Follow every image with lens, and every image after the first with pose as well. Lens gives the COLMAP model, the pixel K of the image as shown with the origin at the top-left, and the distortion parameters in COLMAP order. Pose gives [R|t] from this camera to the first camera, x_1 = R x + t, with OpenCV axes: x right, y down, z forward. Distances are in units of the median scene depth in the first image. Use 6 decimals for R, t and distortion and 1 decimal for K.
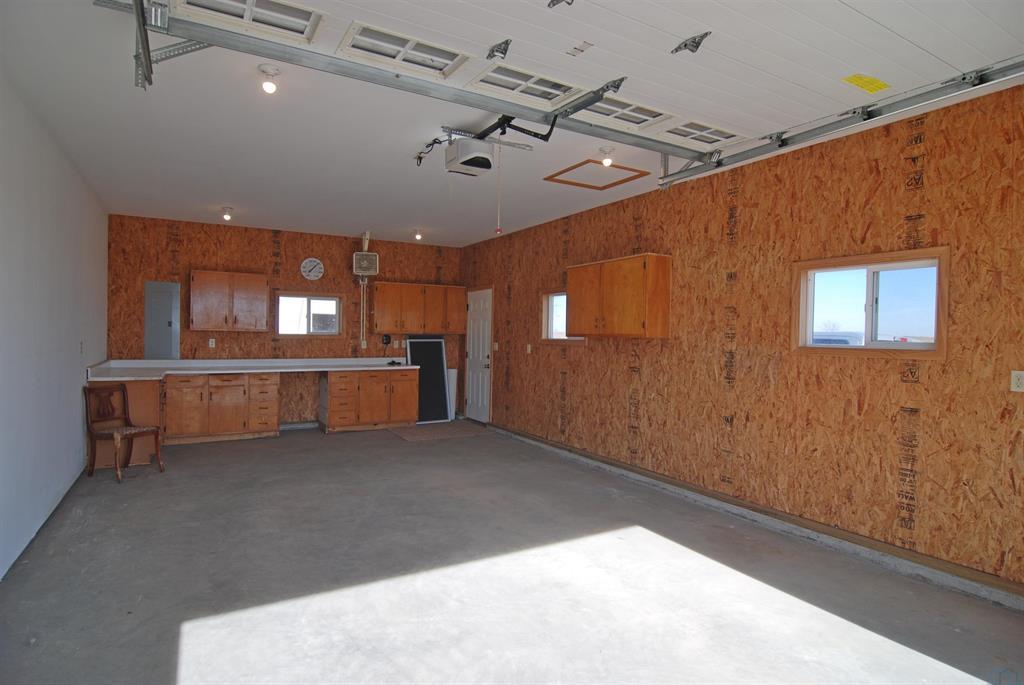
lens RADIAL K [[556.1, 0, 512.0], [0, 556.1, 342.5], [0, 0, 1]] dist [-0.005666, -0.001564]
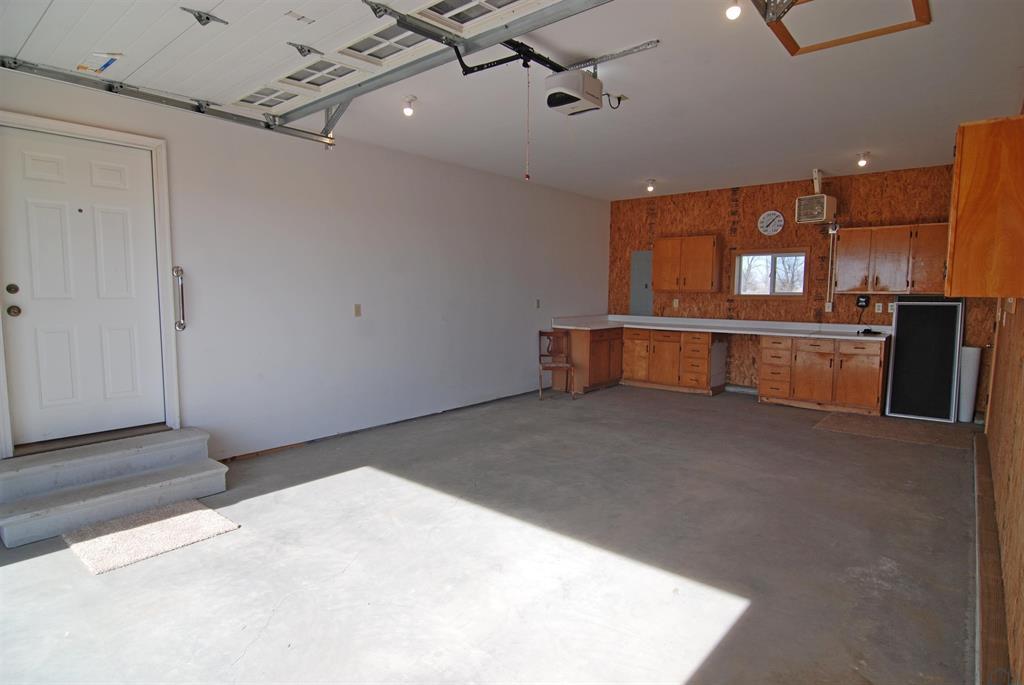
lens RADIAL K [[556.1, 0, 512.0], [0, 556.1, 342.5], [0, 0, 1]] dist [-0.005666, -0.001564]
pose [[0.329719, 0.077803, -0.940868, 0.411512], [-0.016344, 0.996919, 0.076710, 0.000362], [0.943938, -0.009915, 0.329975, 0.325345]]
